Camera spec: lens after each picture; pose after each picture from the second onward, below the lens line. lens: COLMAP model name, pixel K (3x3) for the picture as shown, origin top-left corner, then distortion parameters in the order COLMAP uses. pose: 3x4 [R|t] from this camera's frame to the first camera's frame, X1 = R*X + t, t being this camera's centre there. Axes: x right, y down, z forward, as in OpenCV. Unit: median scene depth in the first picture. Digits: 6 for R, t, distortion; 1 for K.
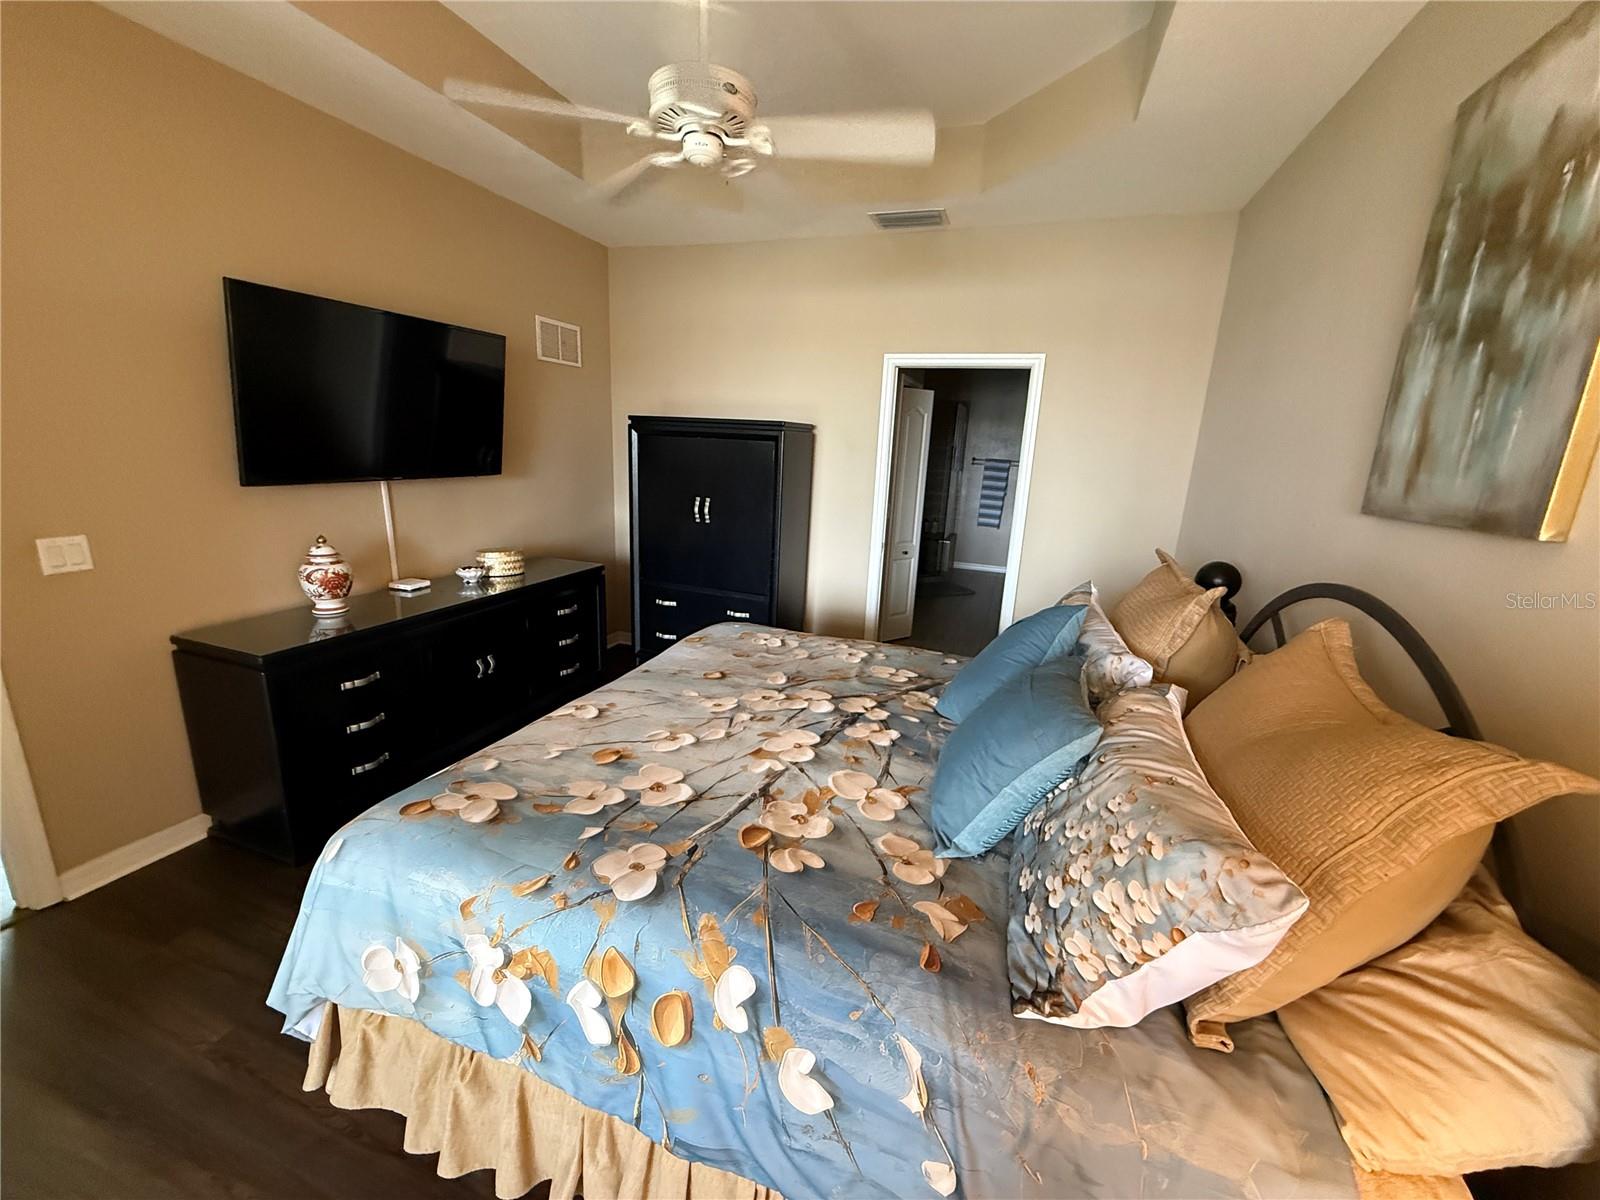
lens RADIAL K [[643.9, 0, 800.0], [0, 643.9, 600.0], [0, 0, 1]] dist [-0.000765, -0.000135]
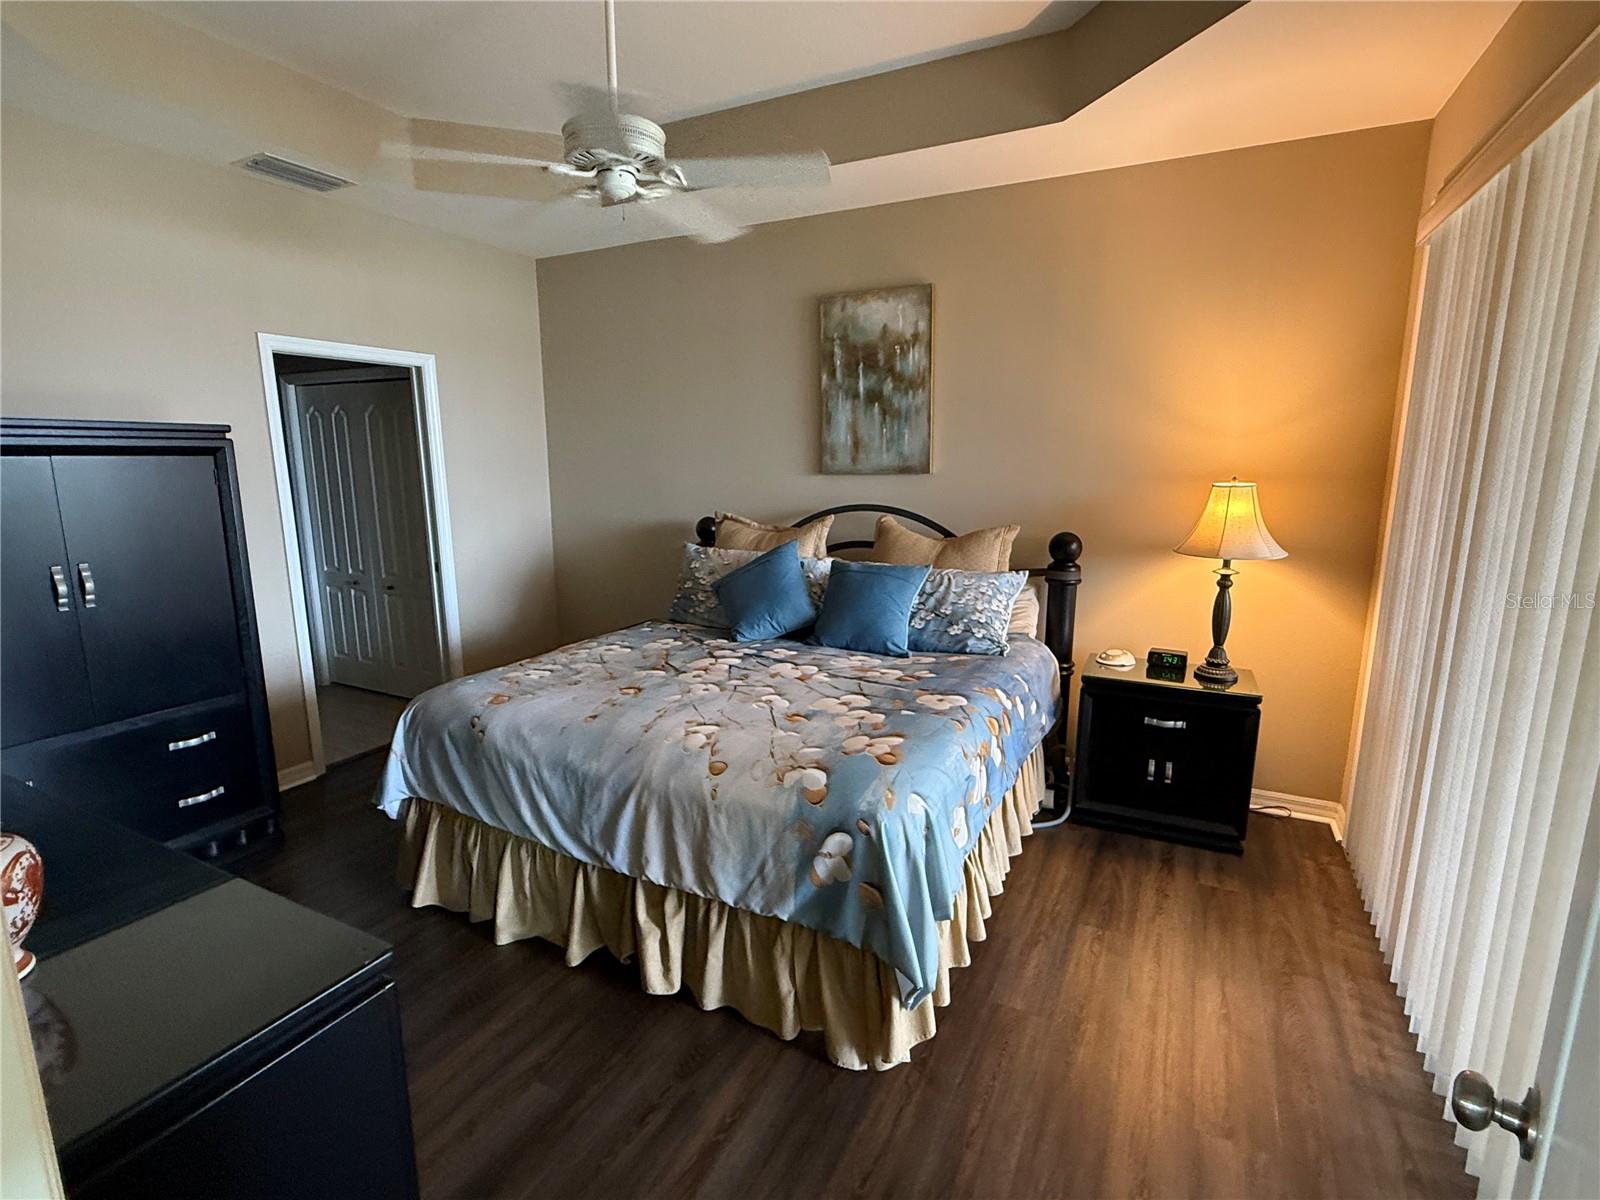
lens RADIAL K [[769.3, 0, 800.4], [0, 769.3, 603.8], [0, 0, 1]] dist [-0.000593, -0.000289]
pose [[0.119172, -0.234513, 0.964781, -1.573226], [0.245609, 0.948468, 0.200210, -0.236680], [-0.962016, 0.213099, 0.170630, 0.675954]]
